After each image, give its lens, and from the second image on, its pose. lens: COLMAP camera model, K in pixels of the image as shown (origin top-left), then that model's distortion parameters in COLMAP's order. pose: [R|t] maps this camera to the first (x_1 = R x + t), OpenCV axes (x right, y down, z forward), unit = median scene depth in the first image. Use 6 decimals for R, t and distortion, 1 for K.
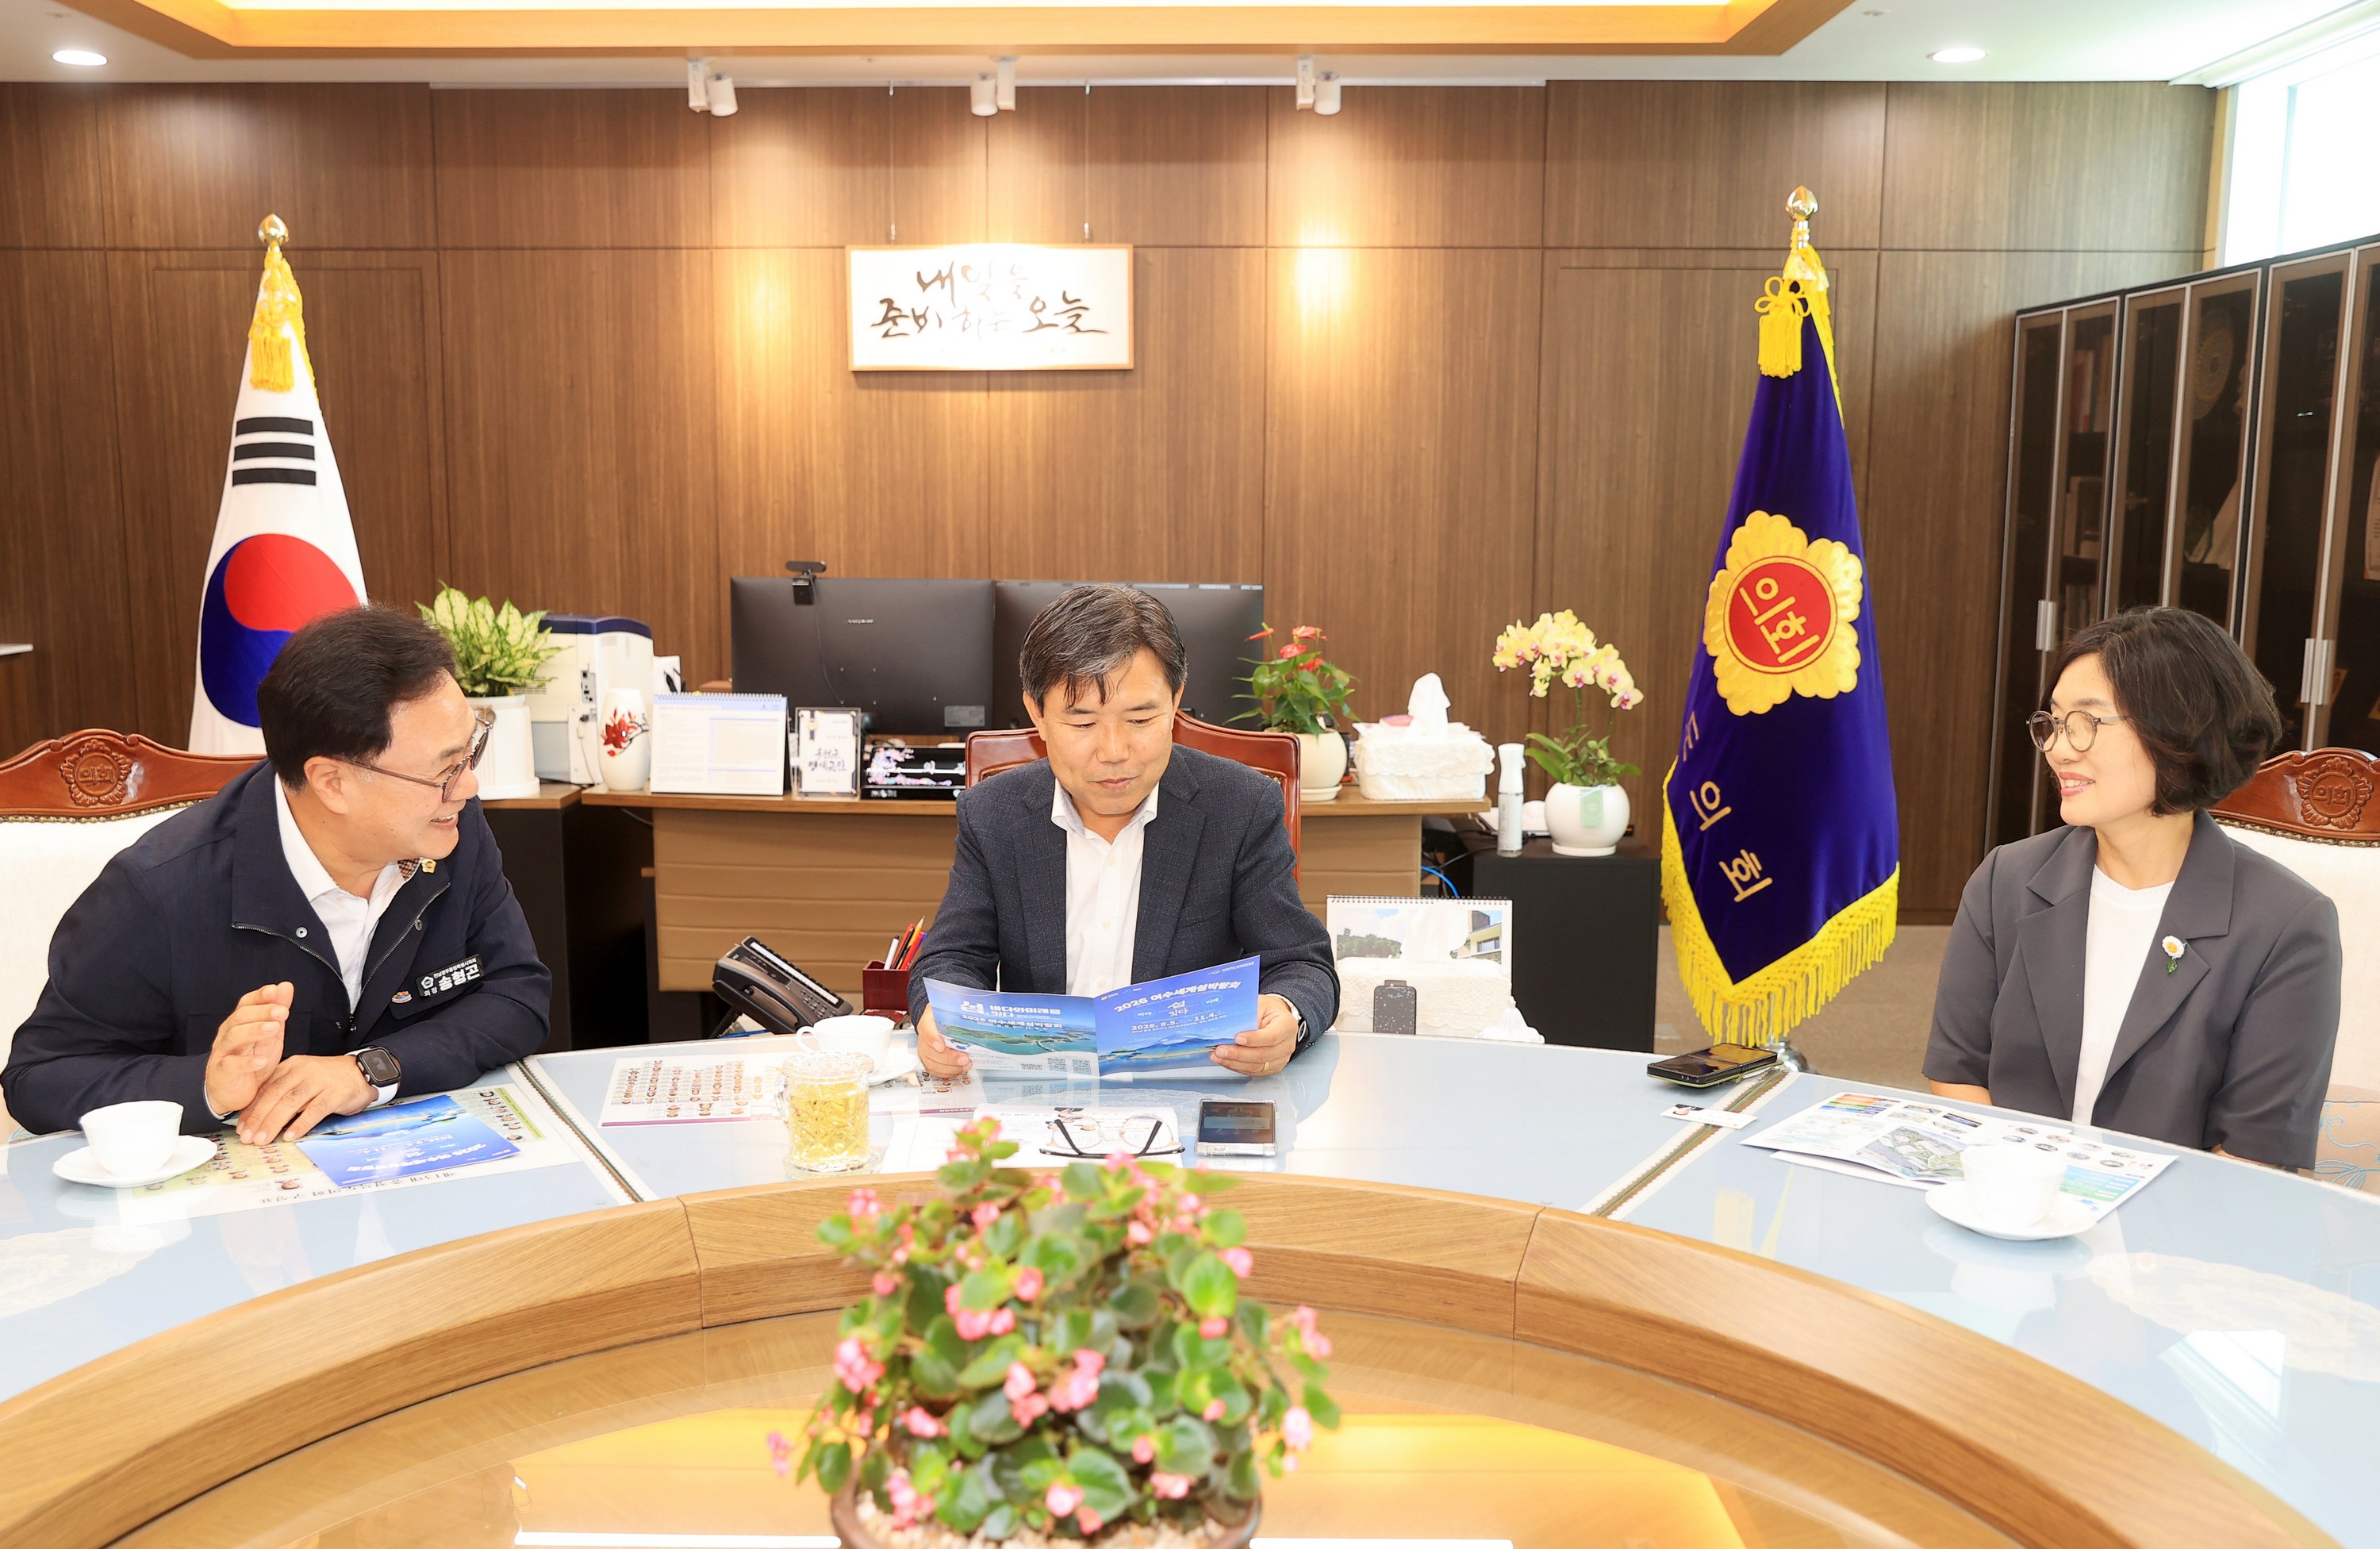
lens RADIAL K [[2159.5, 0, 1121.9], [0, 2159.5, 787.5], [0, 0, 1]] dist [-0.019913, 0.010872]
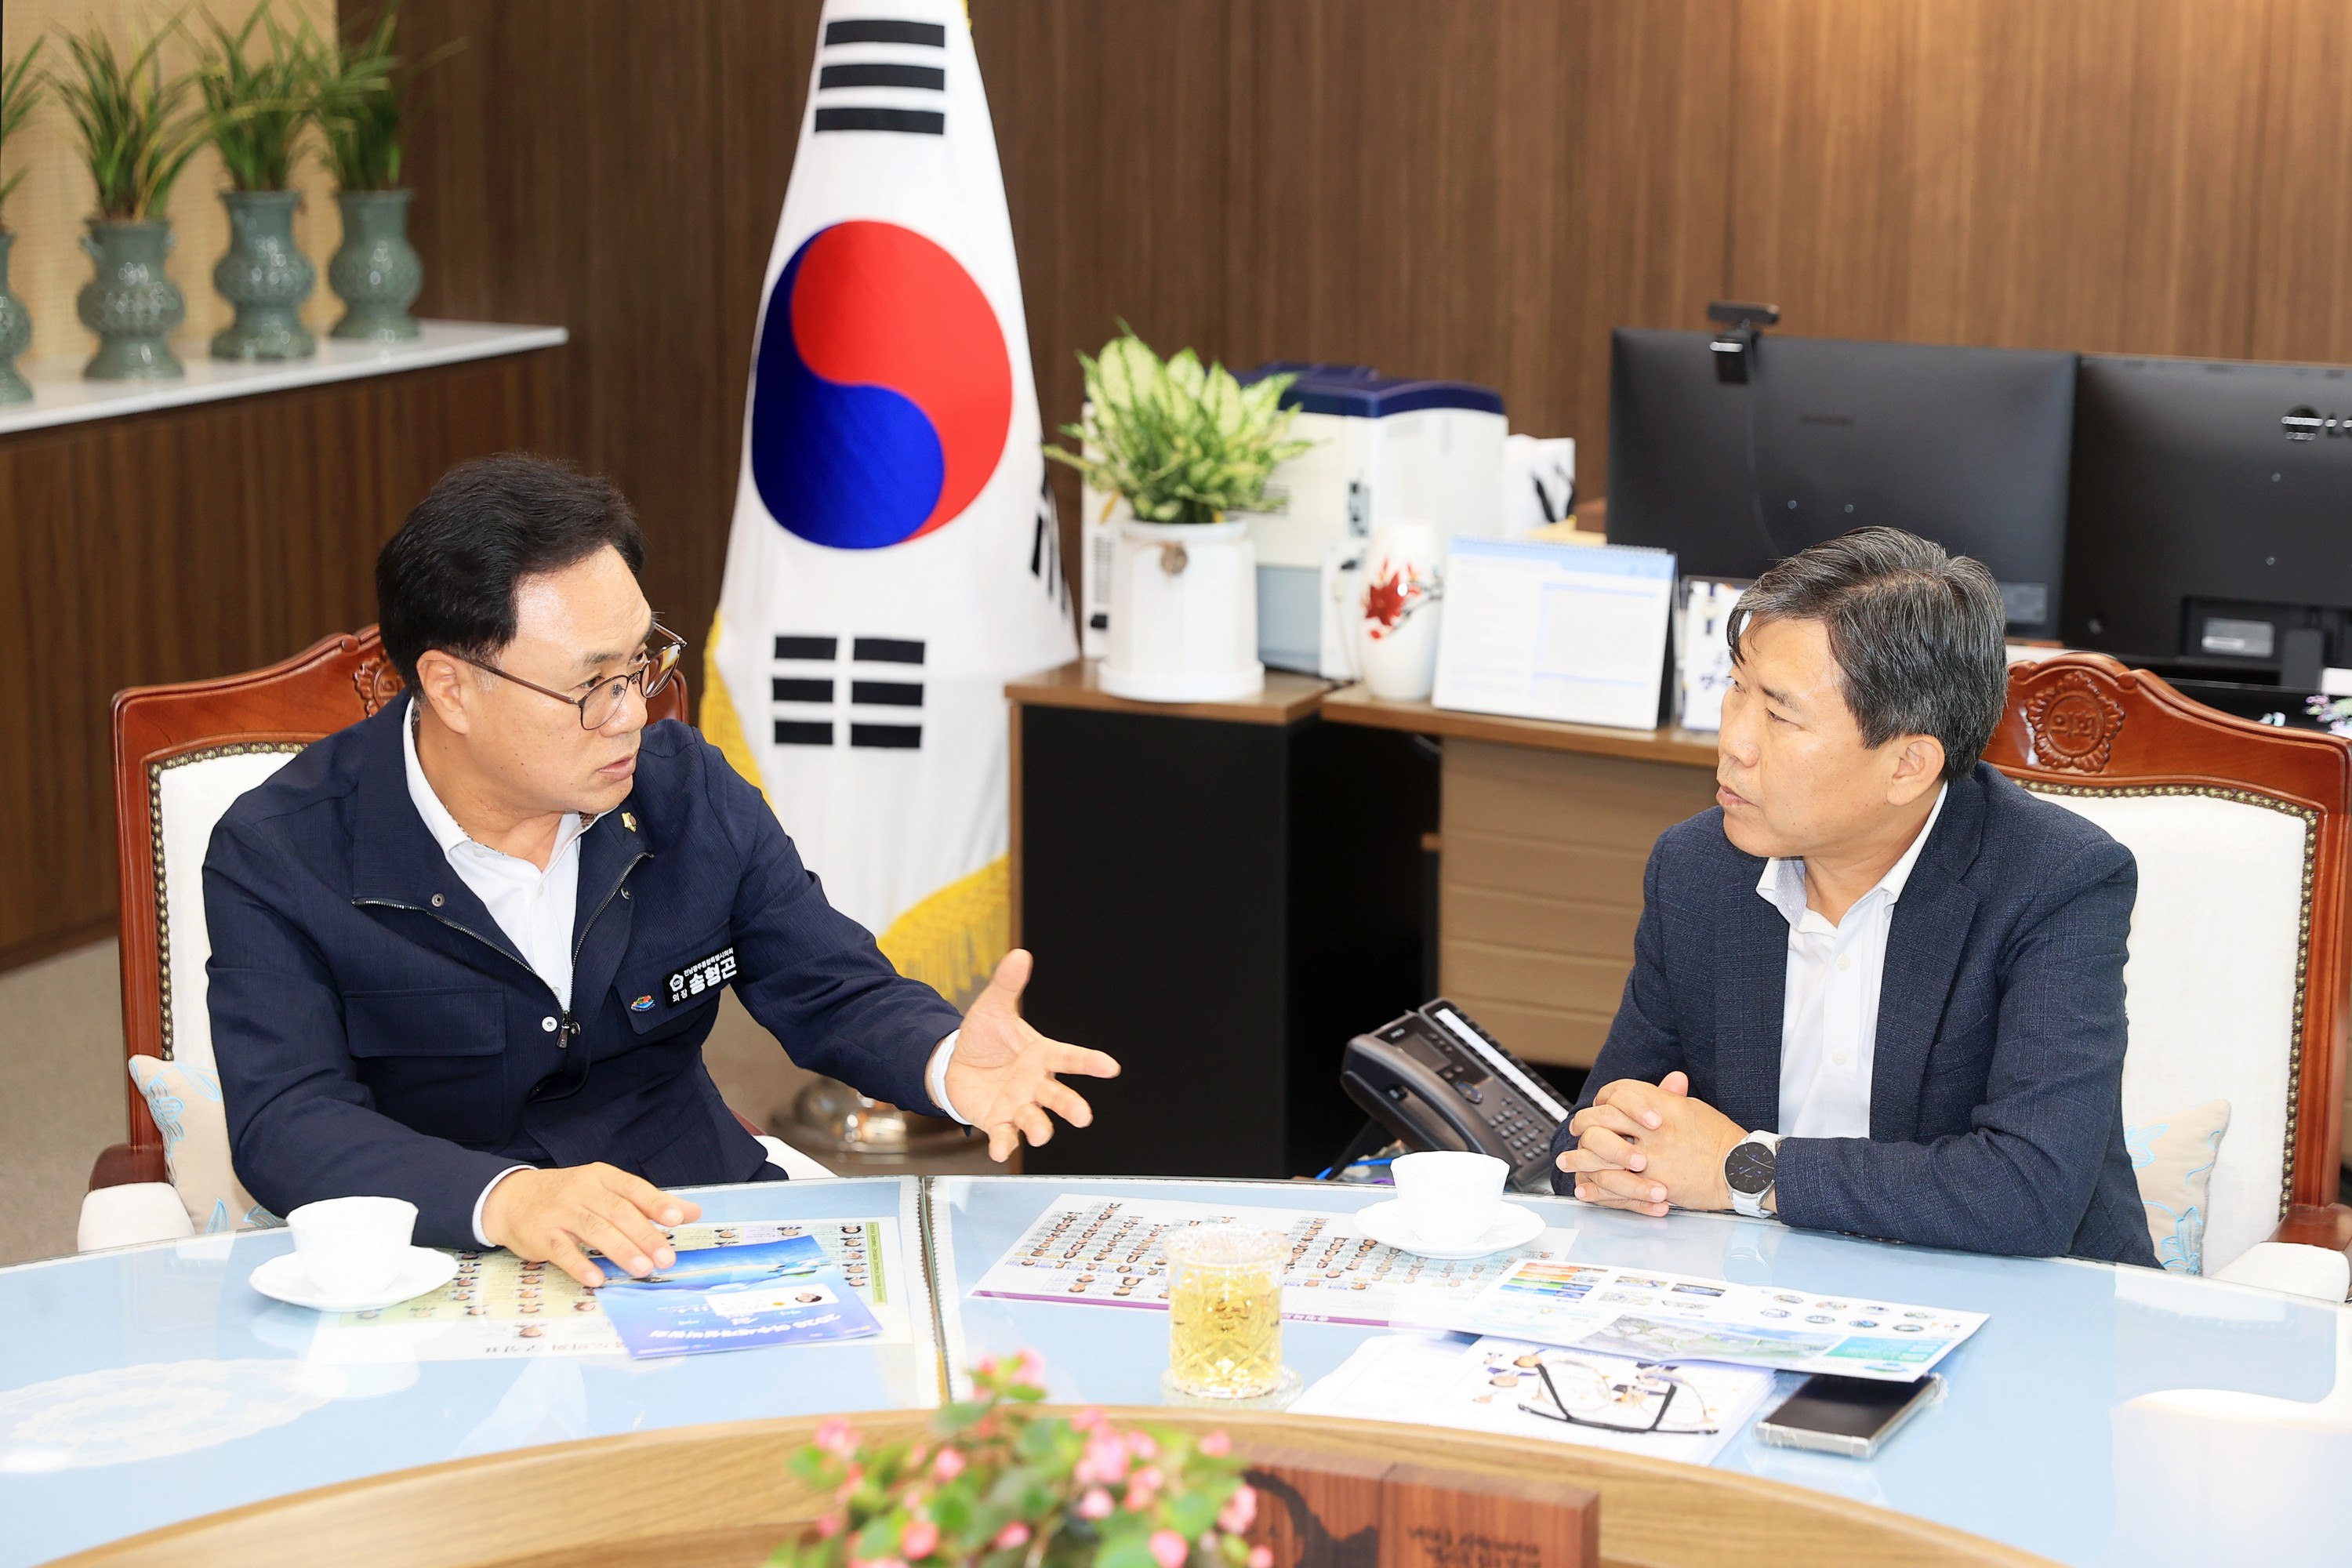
lens RADIAL K [[4715.3, 0, 1221.8], [0, 4715.3, 743.3], [0, 0, 1]] dist [0.216812, -0.062115]
pose [[0.932110, 0.071440, -0.355060, 0.133179], [-0.056562, 0.997038, 0.052121, -0.038437], [0.357732, -0.028500, 0.933389, -0.144277]]
